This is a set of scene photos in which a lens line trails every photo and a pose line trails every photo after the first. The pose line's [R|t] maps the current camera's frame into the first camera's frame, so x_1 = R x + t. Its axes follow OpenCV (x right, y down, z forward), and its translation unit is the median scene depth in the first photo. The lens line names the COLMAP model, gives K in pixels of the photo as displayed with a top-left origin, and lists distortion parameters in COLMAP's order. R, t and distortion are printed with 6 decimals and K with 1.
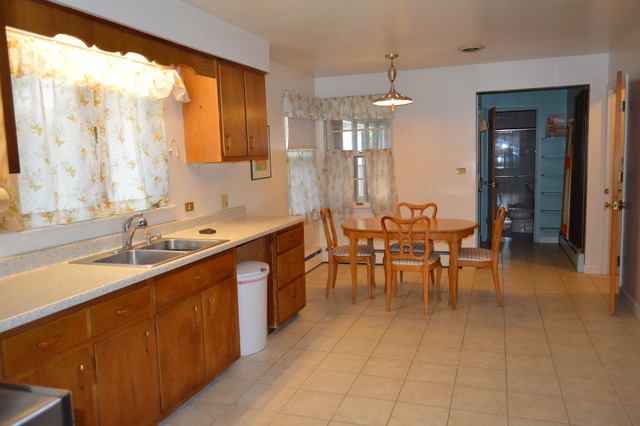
lens RADIAL K [[505.1, 0, 320.0], [0, 505.1, 213.0], [0, 0, 1]] dist [0.000578, 0.000973]
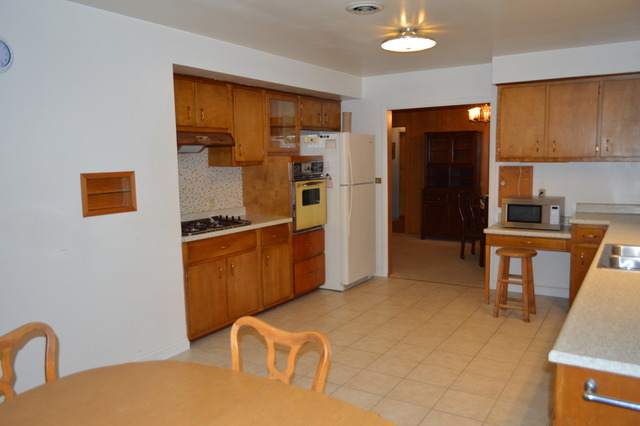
lens RADIAL K [[513.6, 0, 320.0], [0, 513.6, 213.0], [0, 0, 1]] dist [-0.002377, -0.002724]
pose [[-0.973451, 0.018196, 0.228170, 0.055946], [0.068209, 0.974606, 0.213284, -0.228325], [-0.218495, 0.223184, -0.949973, 1.840617]]
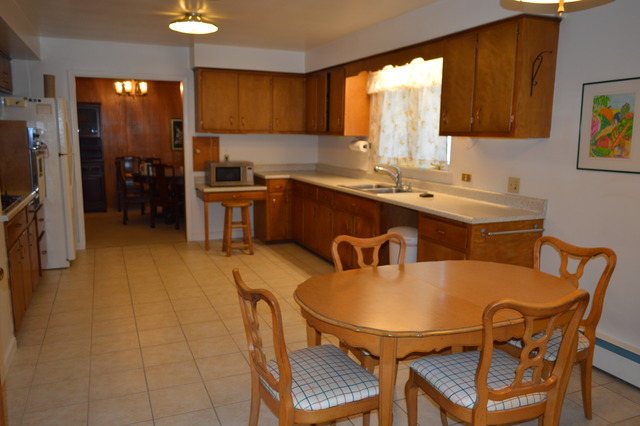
lens RADIAL K [[505.1, 0, 320.0], [0, 505.1, 213.0], [0, 0, 1]] dist [0.000578, 0.000973]
pose [[-0.741845, 0.125489, -0.658725, 0.824516], [-0.067712, 0.963295, 0.259766, -0.236301], [0.667144, 0.237309, -0.706118, 1.867923]]
